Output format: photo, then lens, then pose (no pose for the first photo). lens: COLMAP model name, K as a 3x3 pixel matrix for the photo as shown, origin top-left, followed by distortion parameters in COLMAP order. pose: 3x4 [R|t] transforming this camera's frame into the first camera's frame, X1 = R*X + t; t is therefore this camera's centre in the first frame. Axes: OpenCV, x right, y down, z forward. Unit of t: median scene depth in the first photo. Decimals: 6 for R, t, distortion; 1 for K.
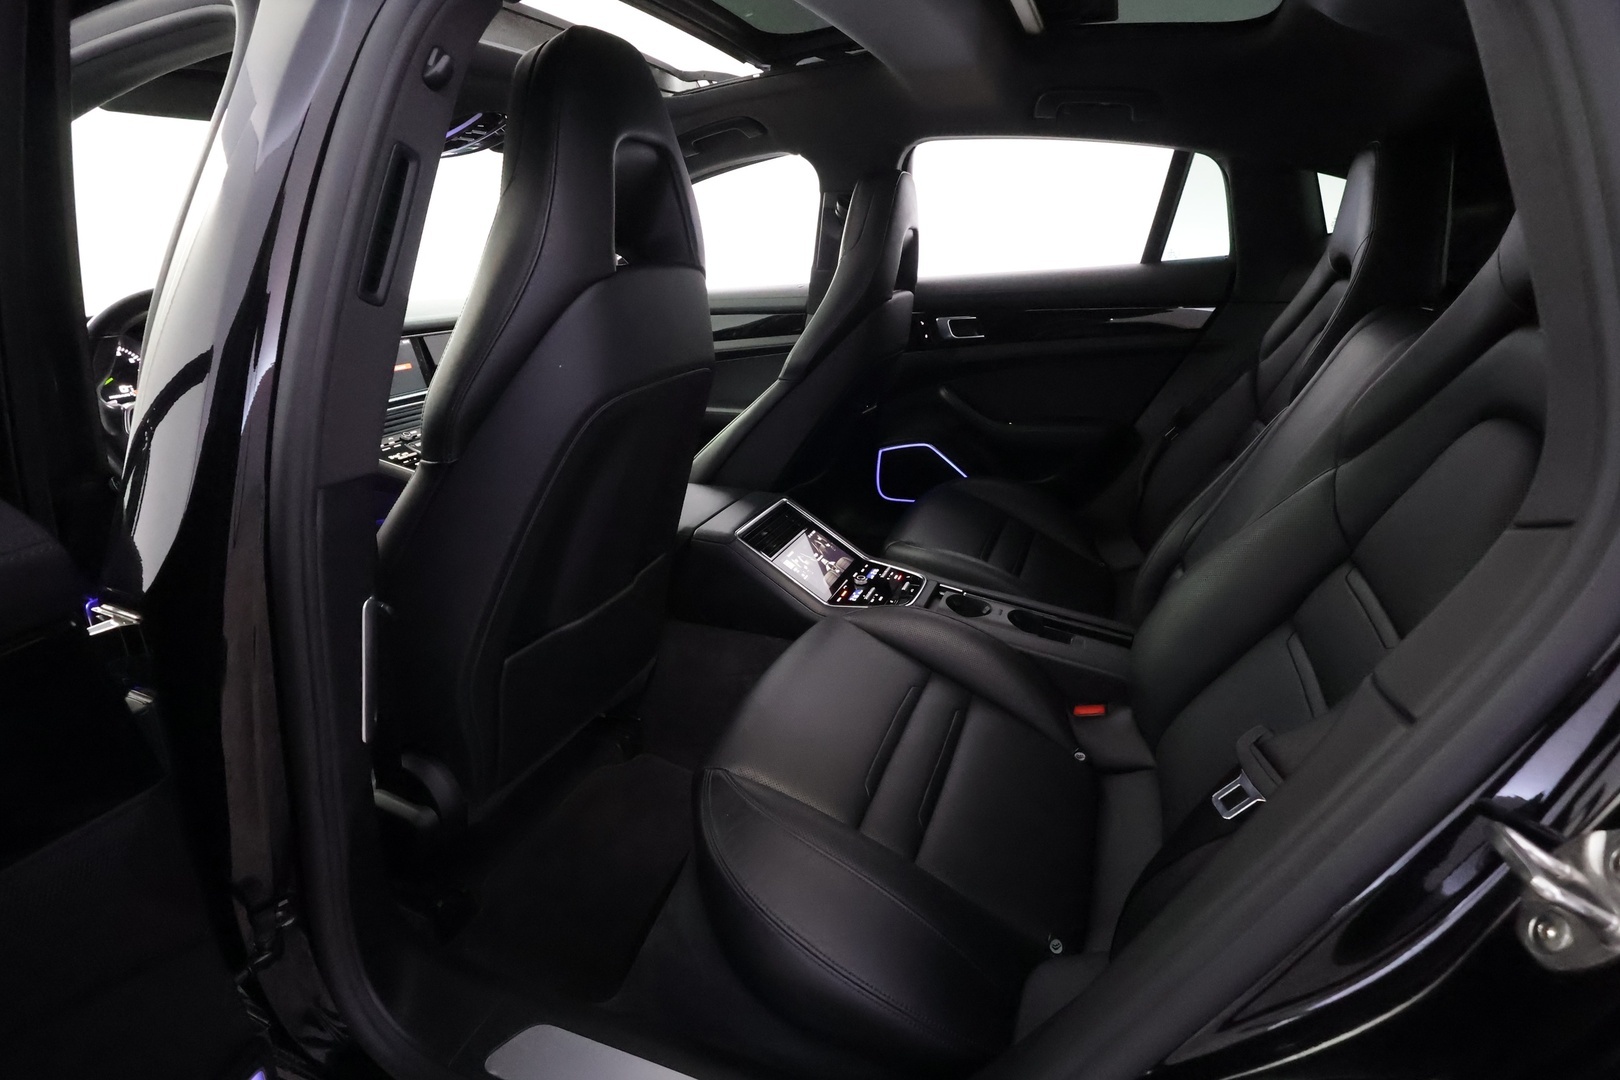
lens RADIAL K [[748.6, 0, 810.0], [0, 748.6, 540.0], [0, 0, 1]] dist [0.001524, 0.000500]
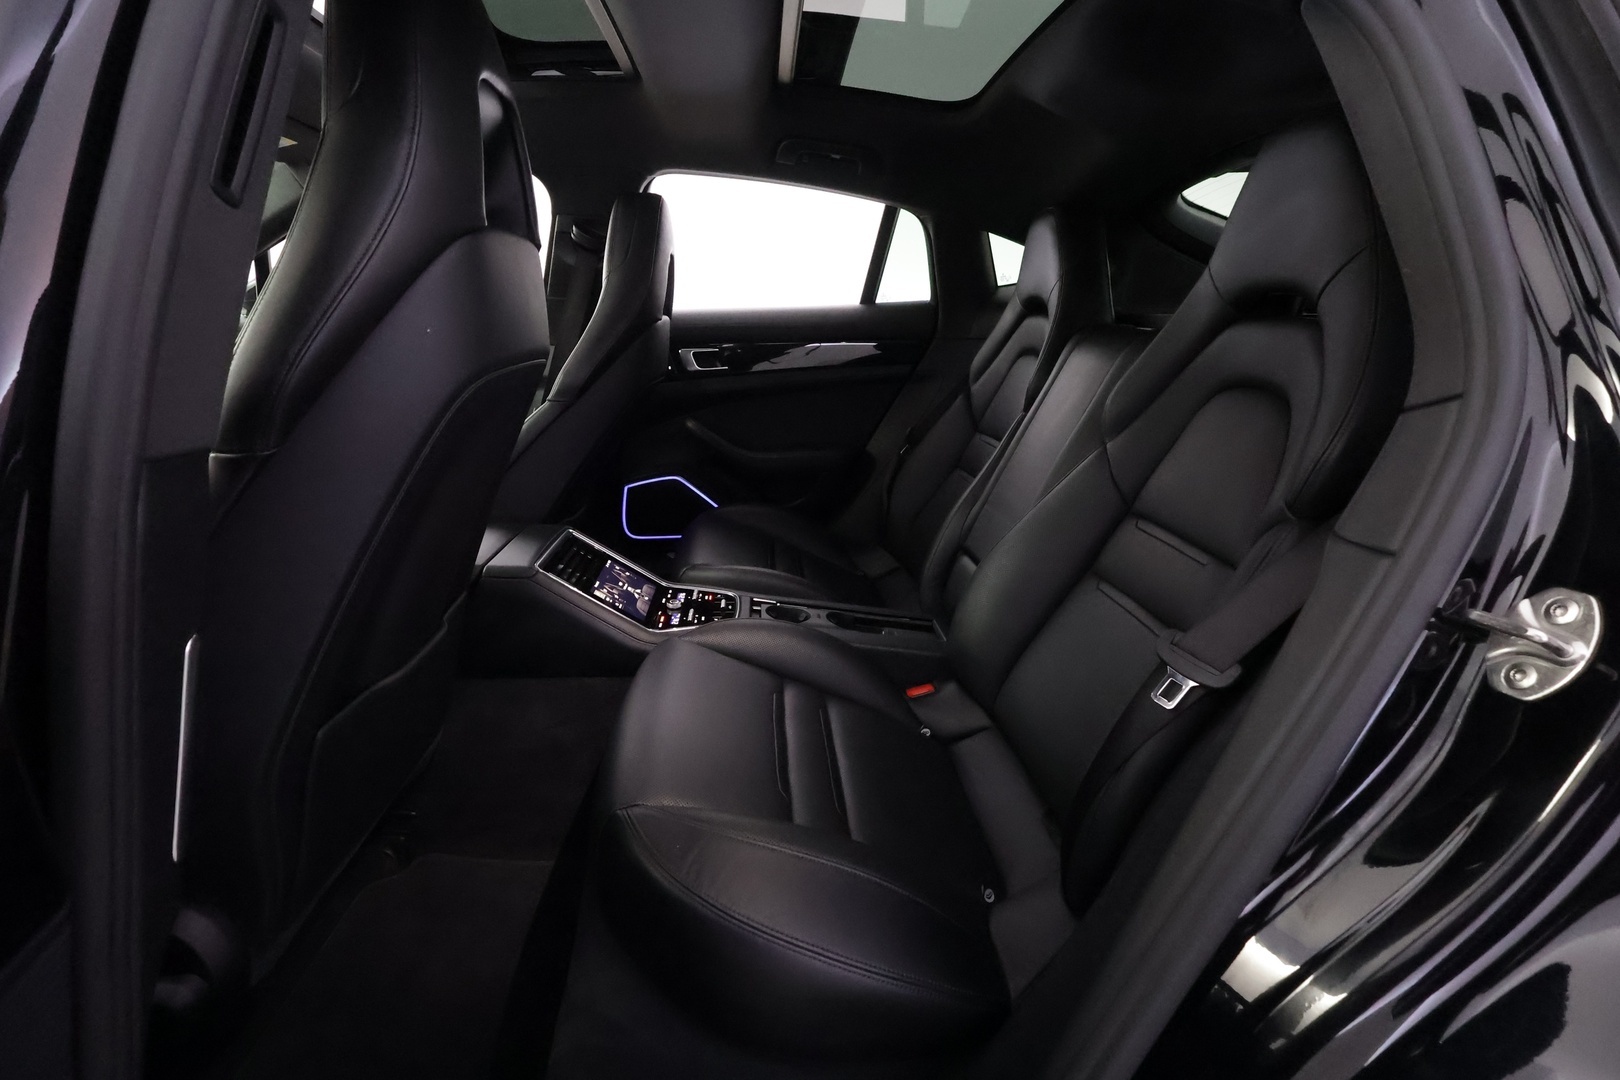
lens RADIAL K [[748.6, 0, 810.0], [0, 748.6, 540.0], [0, 0, 1]] dist [0.001524, 0.000500]
pose [[0.897134, -0.081282, 0.434216, -0.181528], [0.116989, 0.991547, -0.056101, 0.046179], [-0.425985, 0.101129, 0.899060, 0.067524]]
